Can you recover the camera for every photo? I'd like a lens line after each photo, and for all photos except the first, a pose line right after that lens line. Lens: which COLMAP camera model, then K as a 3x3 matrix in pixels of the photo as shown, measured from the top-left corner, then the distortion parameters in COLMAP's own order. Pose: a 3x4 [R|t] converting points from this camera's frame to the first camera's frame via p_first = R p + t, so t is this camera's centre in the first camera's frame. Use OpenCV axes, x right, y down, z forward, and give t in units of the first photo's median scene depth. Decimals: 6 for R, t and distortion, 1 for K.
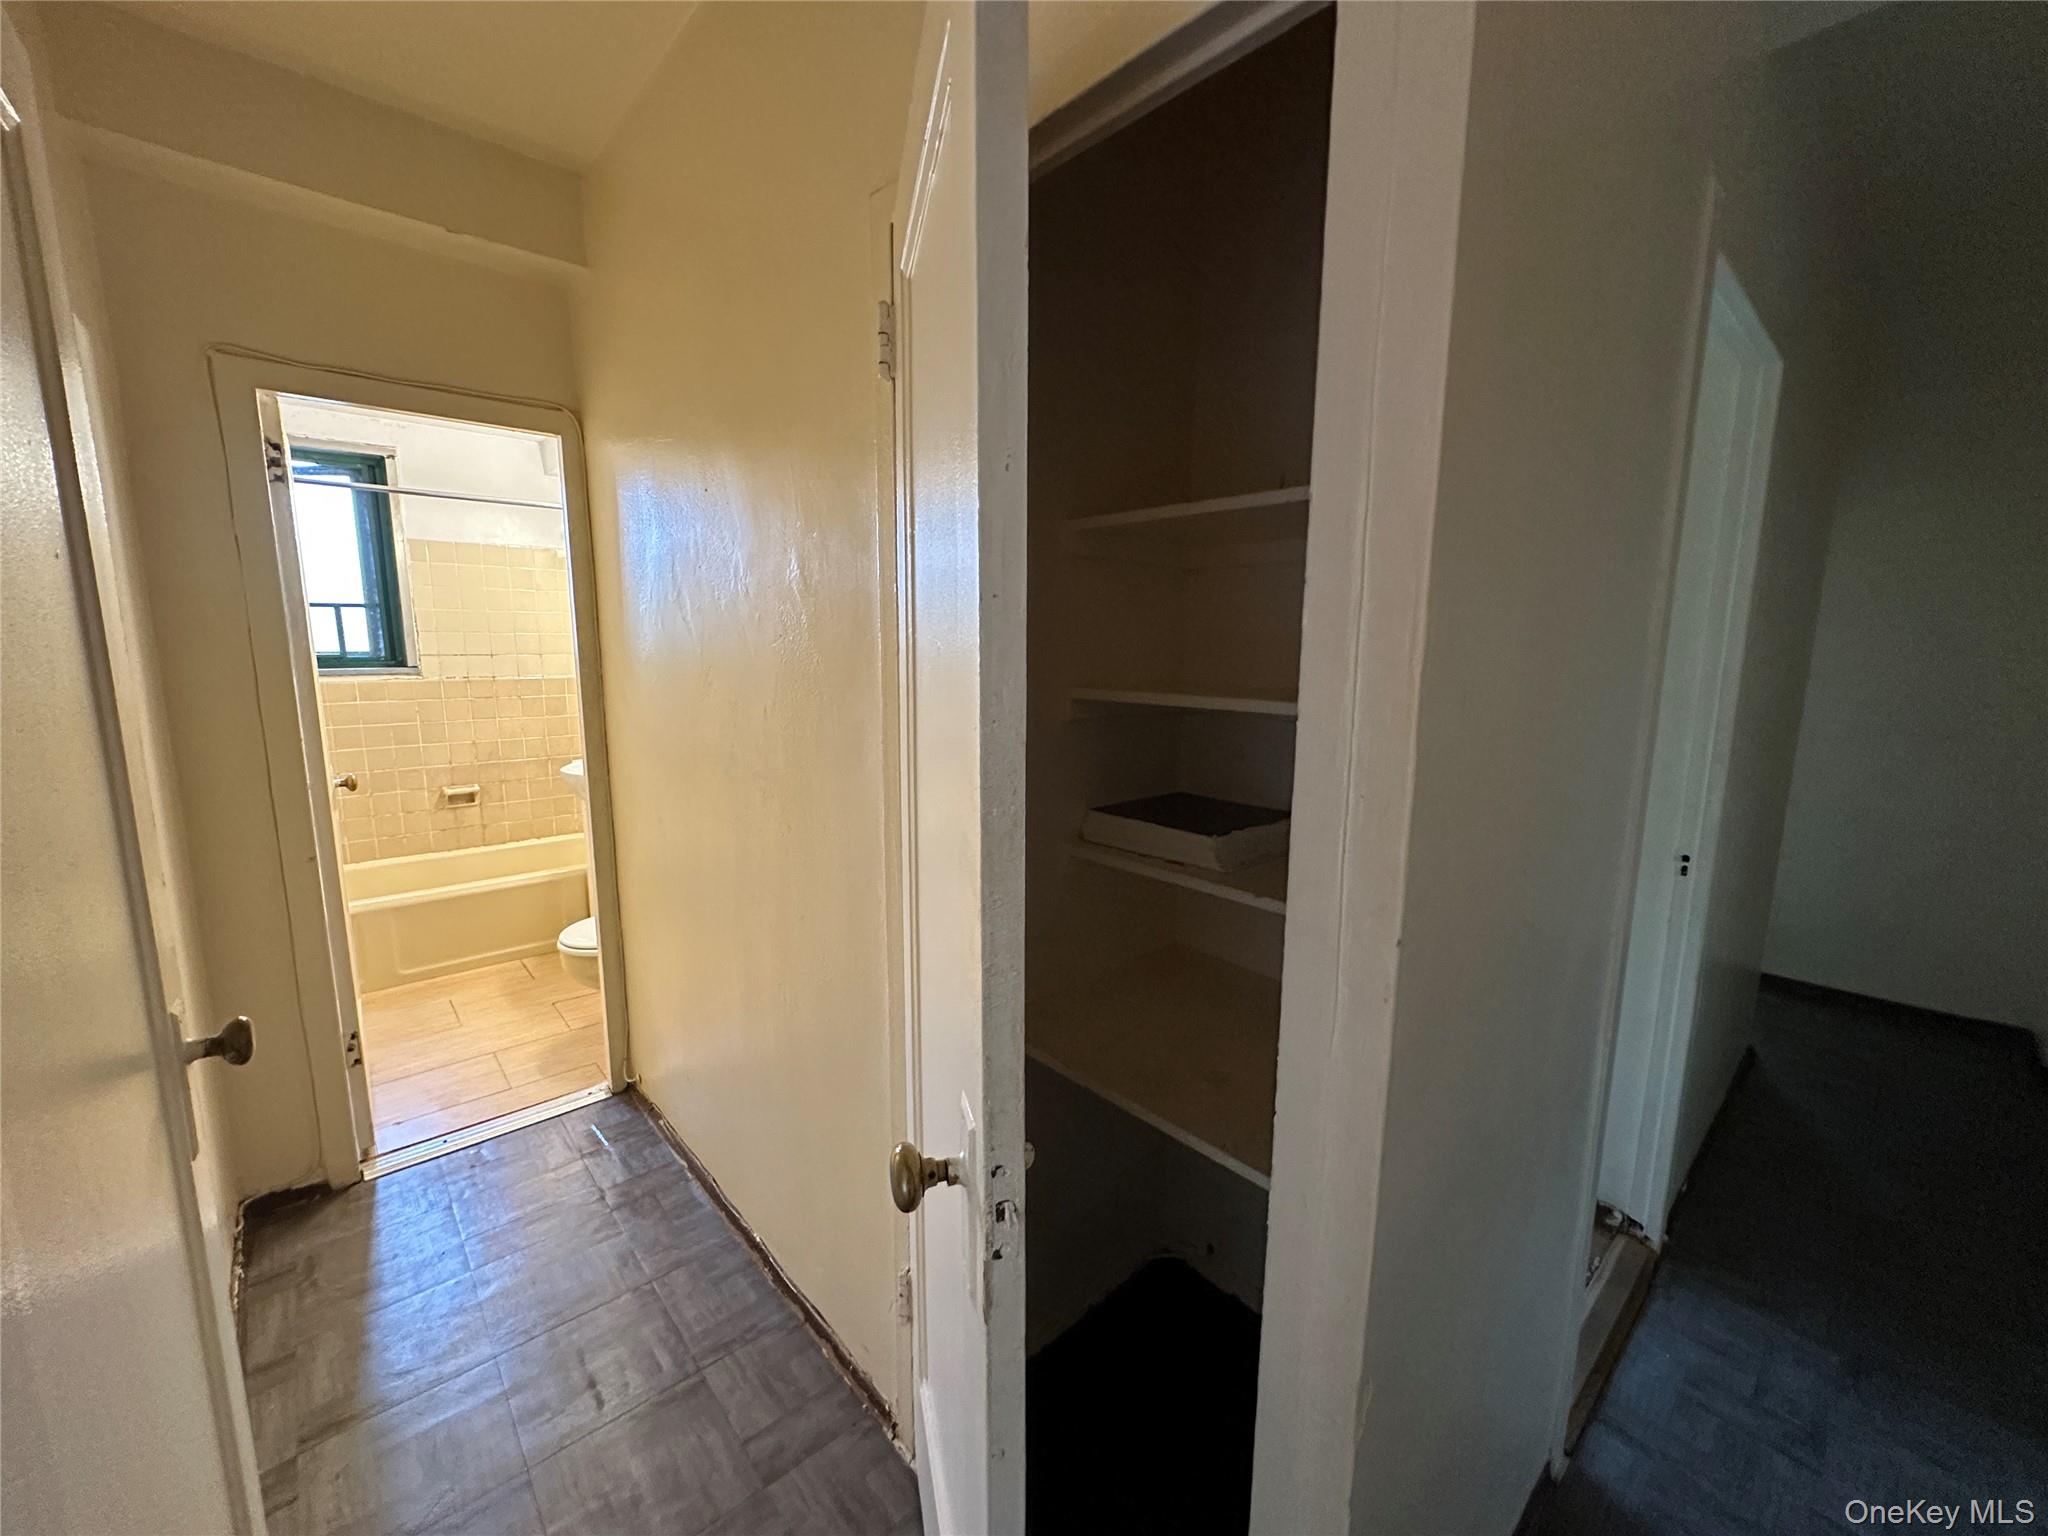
lens RADIAL K [[818.3, 0, 1024.0], [0, 818.3, 768.0], [0, 0, 1]] dist [0.002528, 0.000433]
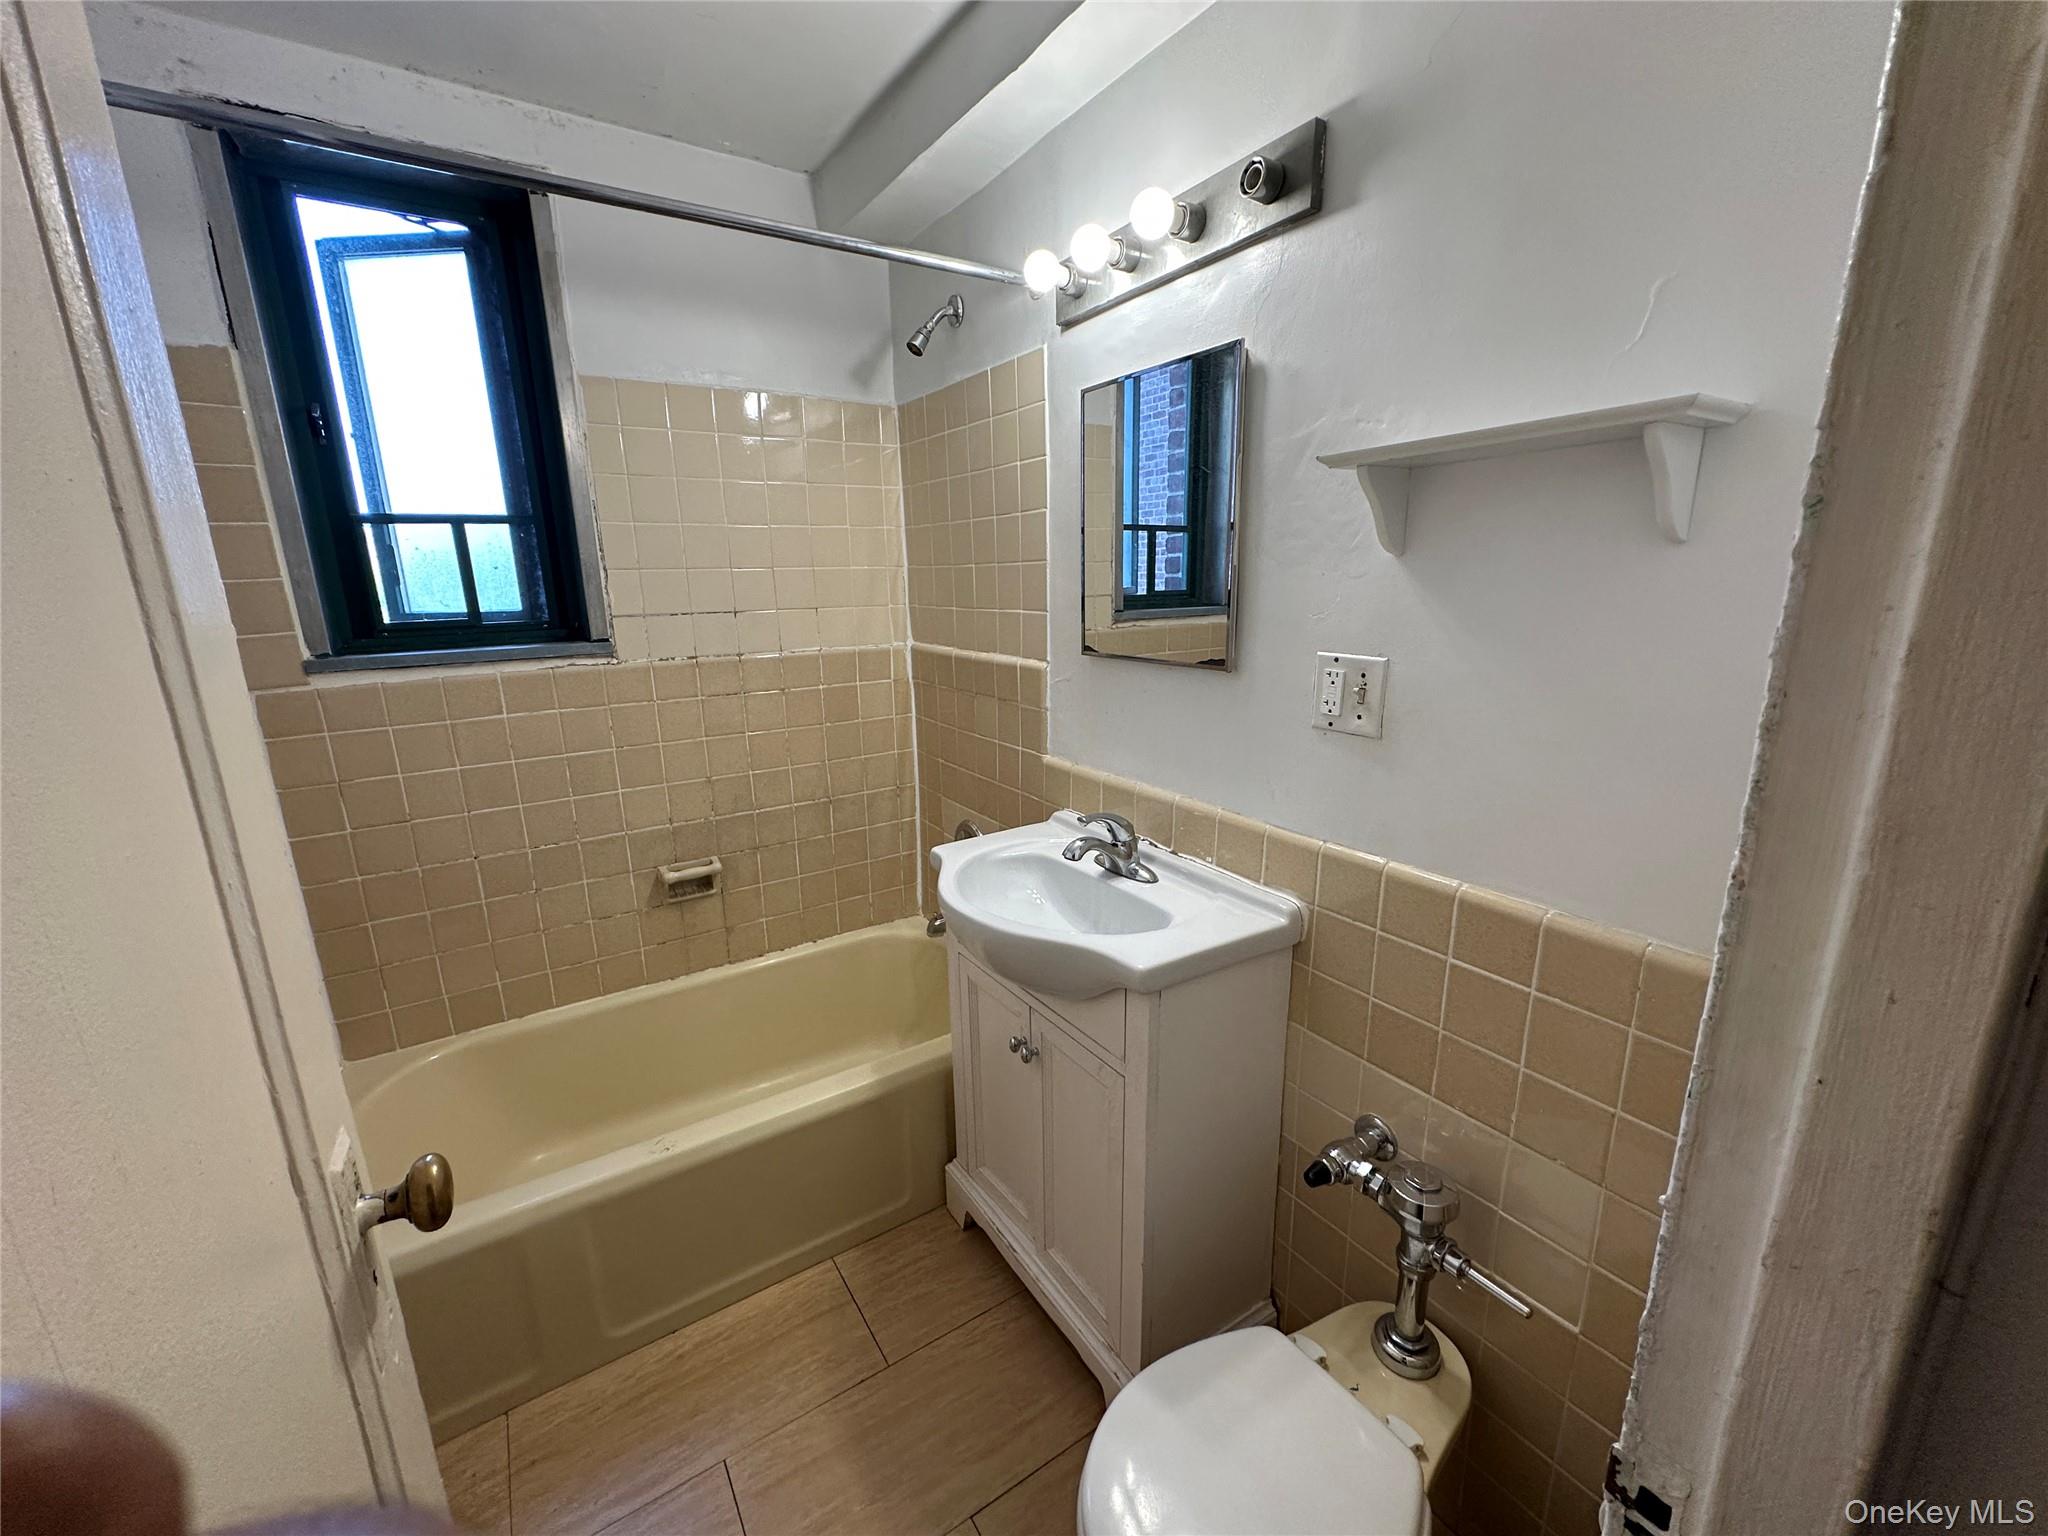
lens RADIAL K [[813.5, 0, 1021.3], [0, 813.5, 767.7], [0, 0, 1]] dist [-0.000577, 0.000343]
pose [[0.989505, 0.007740, -0.144295, -0.411880], [0.003068, 0.997214, 0.074532, -0.080621], [0.144469, -0.074193, 0.986724, 0.531962]]
